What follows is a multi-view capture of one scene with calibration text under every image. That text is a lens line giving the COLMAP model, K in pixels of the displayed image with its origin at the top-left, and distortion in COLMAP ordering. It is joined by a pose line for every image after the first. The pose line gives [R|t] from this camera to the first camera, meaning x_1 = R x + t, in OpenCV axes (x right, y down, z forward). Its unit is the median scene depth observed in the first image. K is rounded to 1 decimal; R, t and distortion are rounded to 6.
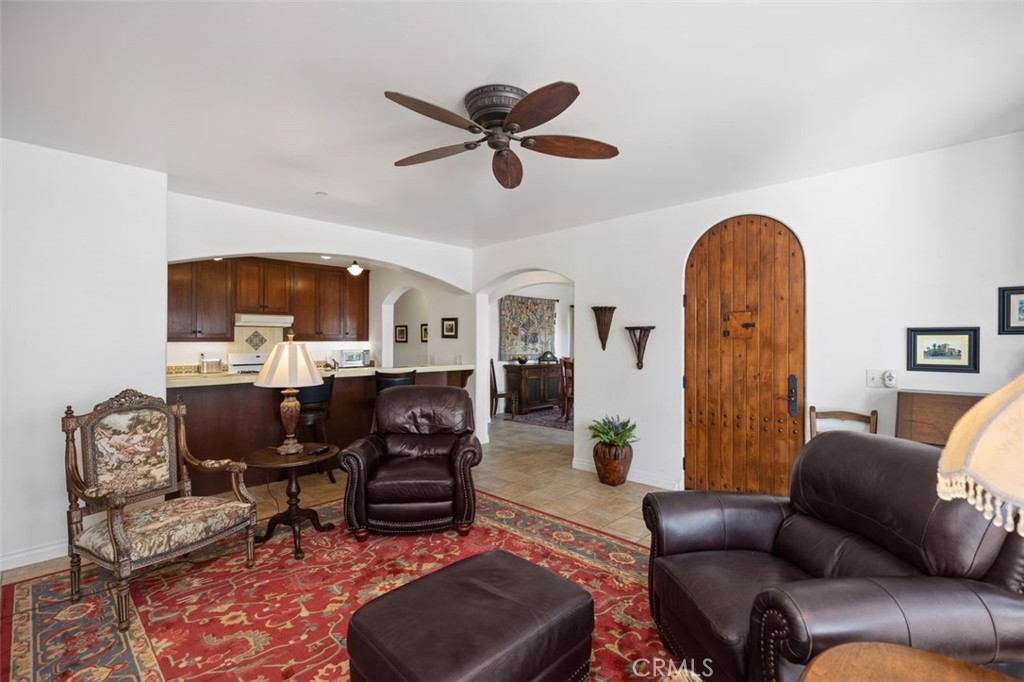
lens RADIAL K [[457.7, 0, 508.6], [0, 457.7, 337.4], [0, 0, 1]] dist [0.003611, -0.000094]
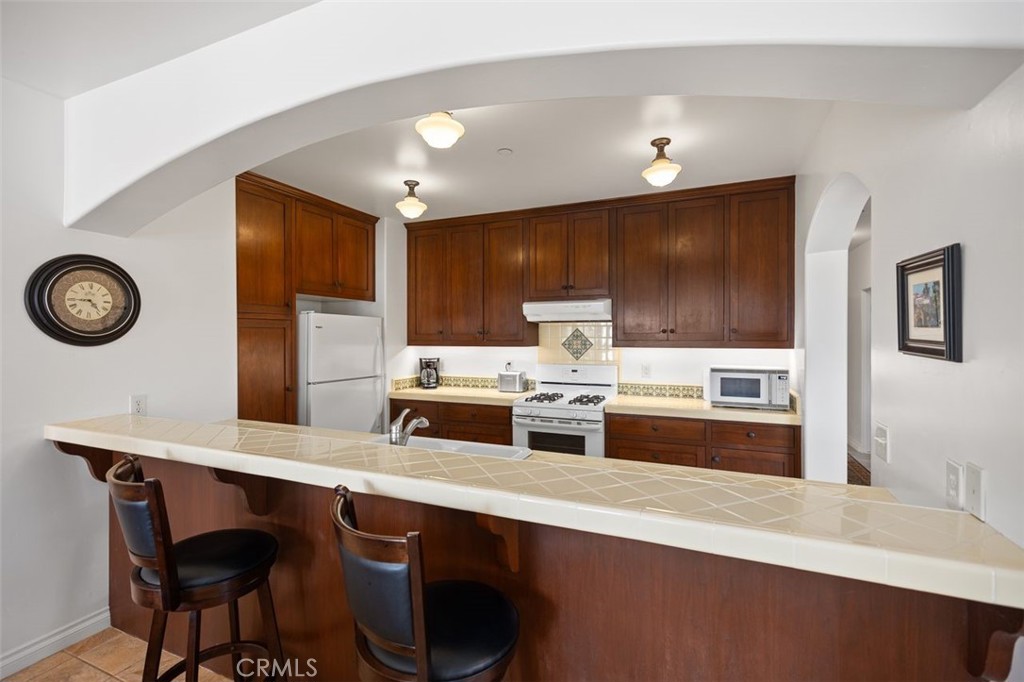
lens RADIAL K [[457.4, 0, 512.1], [0, 457.4, 330.8], [0, 0, 1]] dist [-0.001282, -0.000163]
pose [[0.351503, -0.006740, -0.936162, -0.015149], [0.008824, 0.999954, -0.003886, -0.021059], [0.936145, -0.006894, 0.351546, 1.555142]]
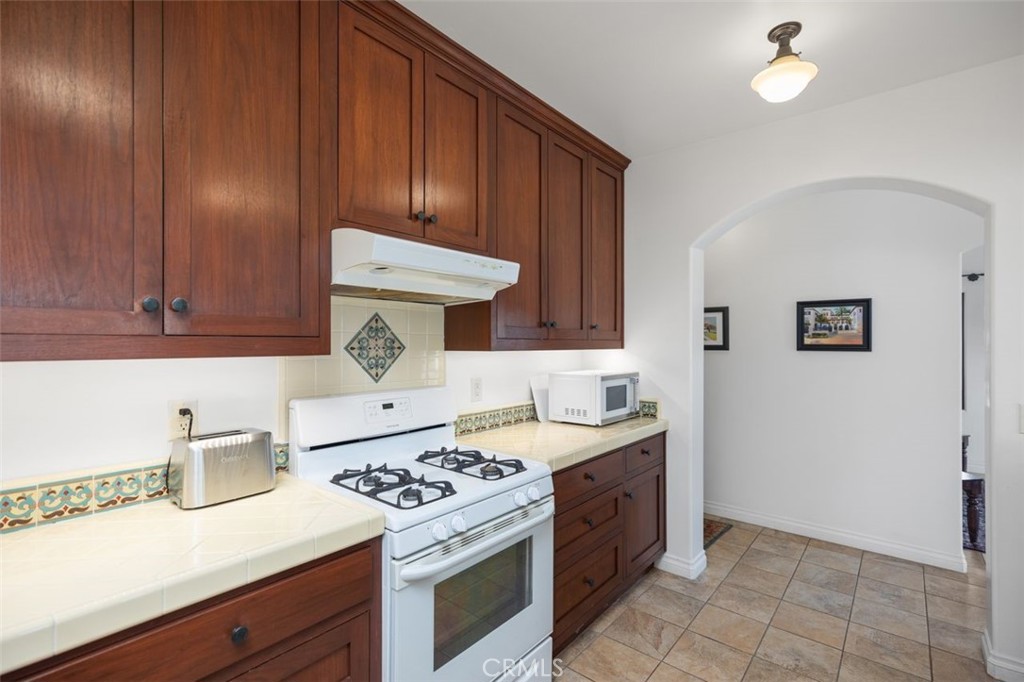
lens RADIAL K [[472.8, 0, 515.6], [0, 472.8, 342.1], [0, 0, 1]] dist [0.001136, 0.000181]
pose [[0.996621, 0.003925, 0.082042, -1.083368], [-0.004464, 0.999970, 0.006385, 0.003116], [-0.082015, -0.006729, 0.996608, 1.558640]]
